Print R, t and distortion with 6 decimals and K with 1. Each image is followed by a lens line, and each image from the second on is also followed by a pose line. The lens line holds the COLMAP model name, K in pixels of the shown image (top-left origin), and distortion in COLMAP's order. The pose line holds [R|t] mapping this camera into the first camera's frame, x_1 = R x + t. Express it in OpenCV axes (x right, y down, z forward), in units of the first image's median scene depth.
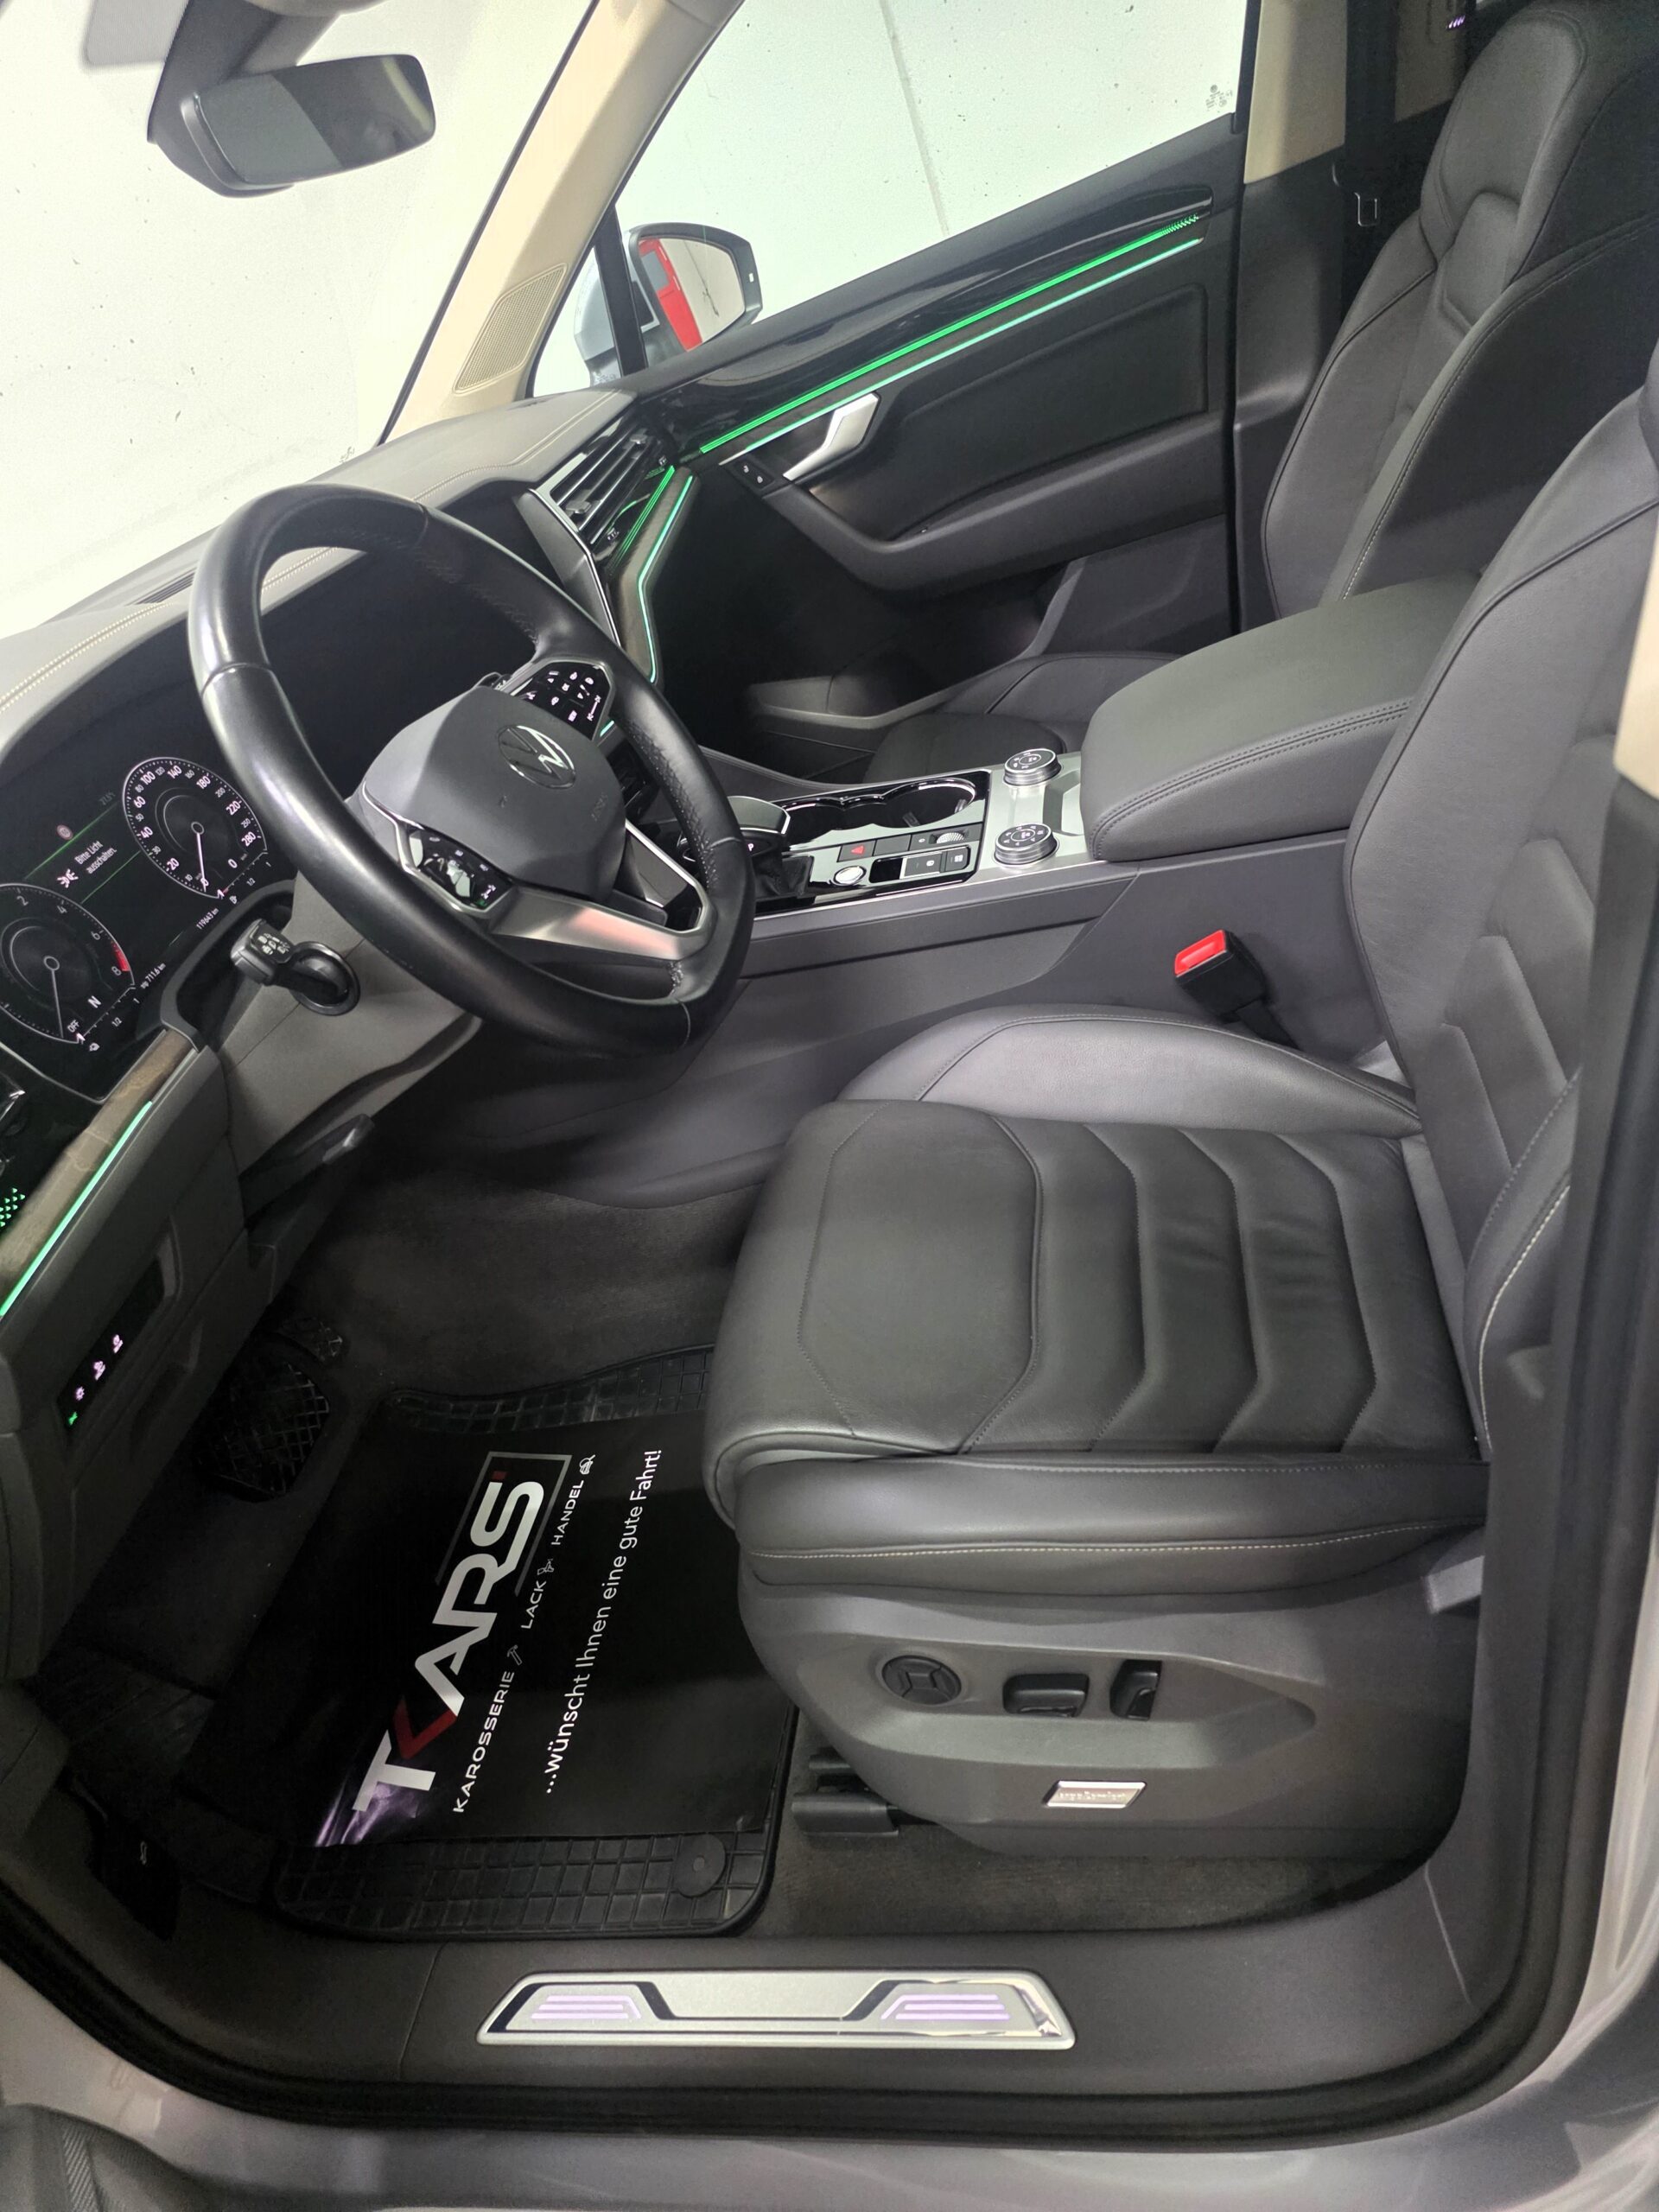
lens RADIAL K [[1484.7, 0, 834.4], [0, 1484.7, 1114.9], [0, 0, 1]] dist [0.035006, -0.028100]
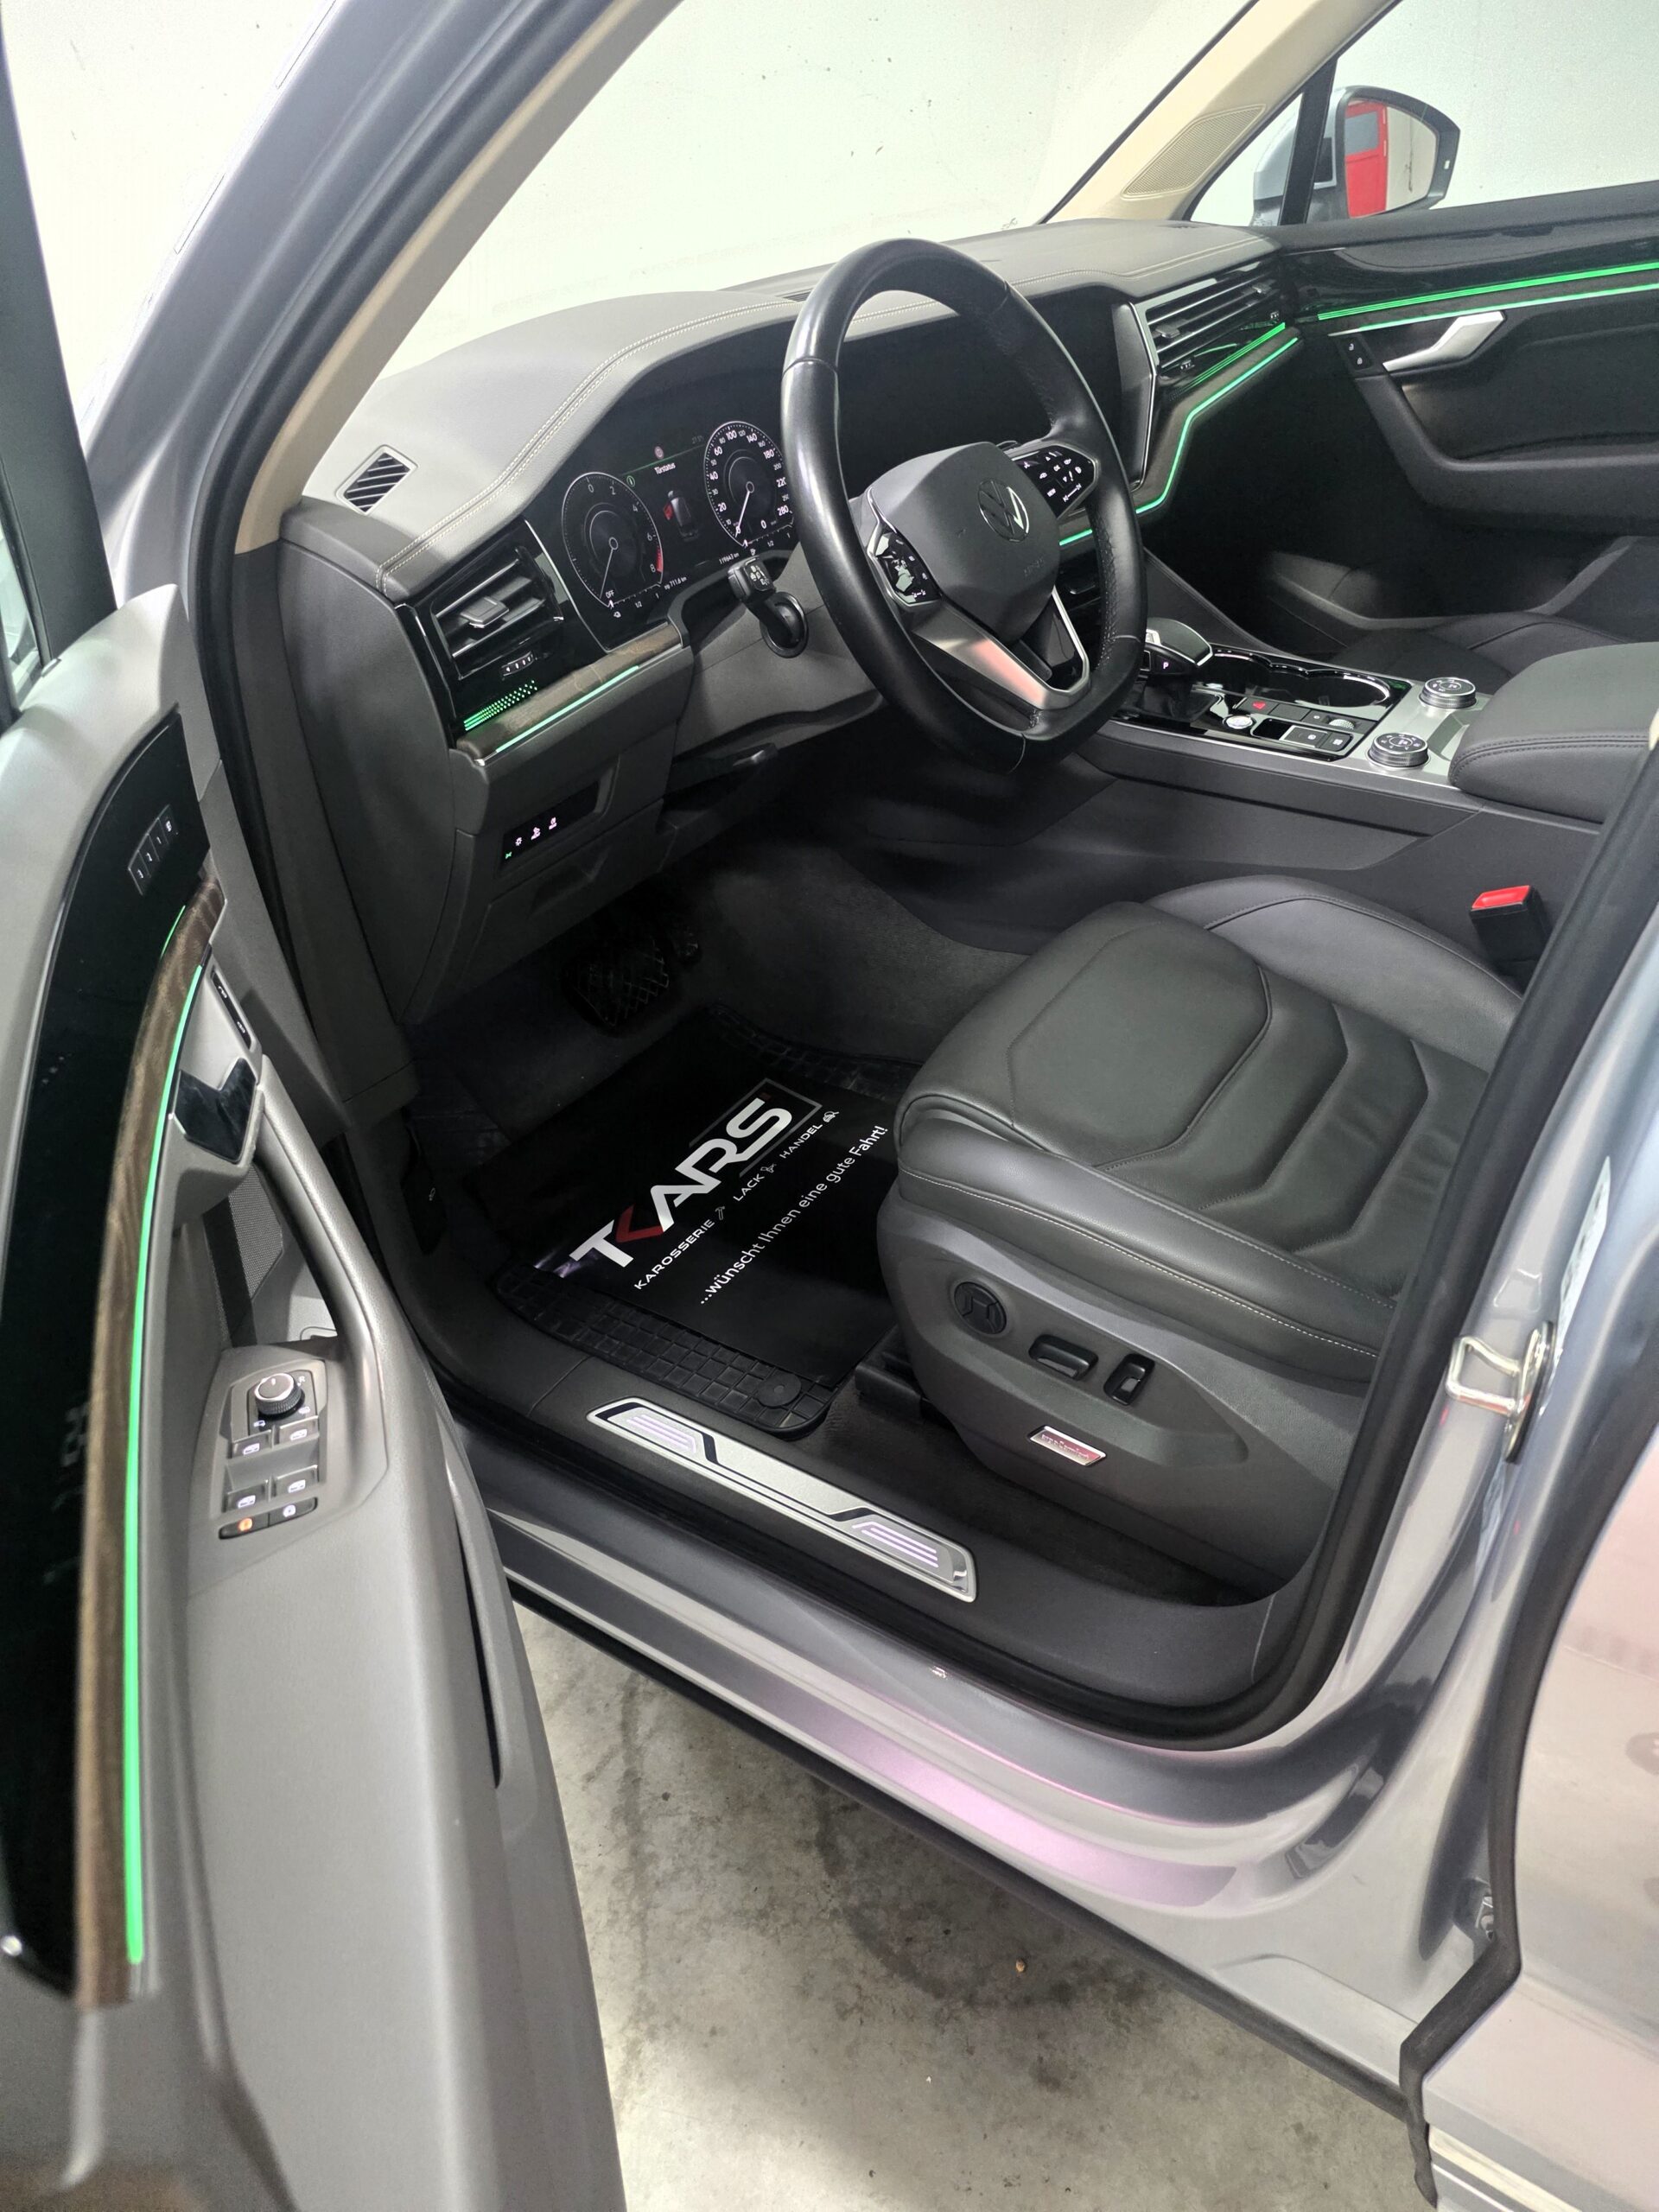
lens RADIAL K [[1484.7, 0, 832.5], [0, 1484.7, 1117.6], [0, 0, 1]] dist [0.035006, -0.028100]
pose [[0.881441, 0.417343, -0.221105, 0.124802], [-0.393148, 0.907782, 0.146174, 0.072950], [0.261720, -0.041917, 0.964233, -0.202884]]
